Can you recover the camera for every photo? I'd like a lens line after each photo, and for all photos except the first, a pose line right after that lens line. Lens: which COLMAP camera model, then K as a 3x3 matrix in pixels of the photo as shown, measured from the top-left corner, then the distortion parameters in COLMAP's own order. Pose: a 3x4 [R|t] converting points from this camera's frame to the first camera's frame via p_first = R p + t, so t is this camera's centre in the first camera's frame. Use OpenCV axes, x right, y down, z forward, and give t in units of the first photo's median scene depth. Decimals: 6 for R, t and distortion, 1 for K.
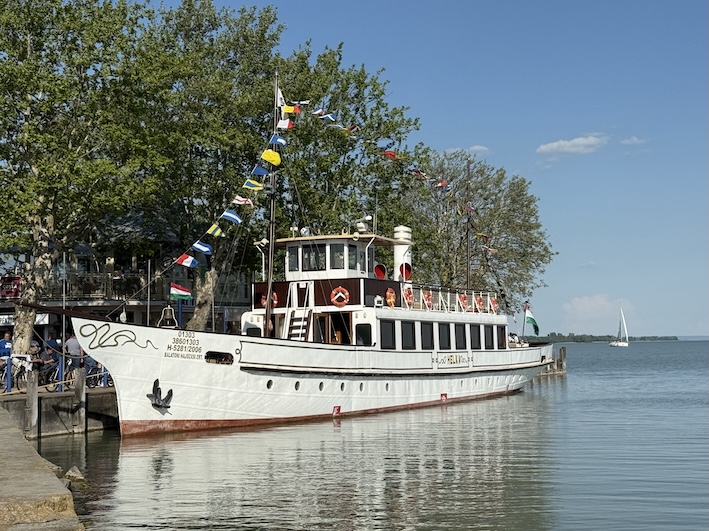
lens RADIAL K [[1281.7, 0, 354.5], [0, 1281.7, 265.5], [0, 0, 1]] dist [0.345088, 0.044520]
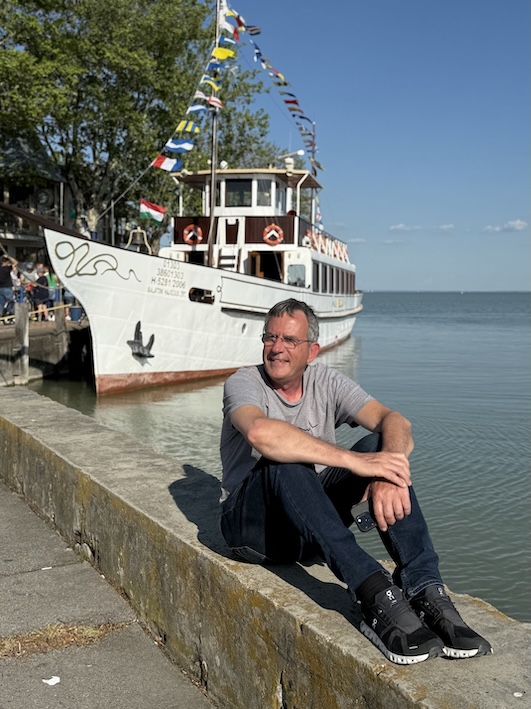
lens RADIAL K [[723.5, 0, 265.5], [0, 723.5, 354.5], [0, 0, 1]] dist [0.016764, 0.003920]
pose [[0.953869, -0.001050, 0.300221, -0.177803], [-0.042506, 0.989448, 0.138514, 0.037982], [-0.297199, -0.144885, 0.943759, 0.483759]]
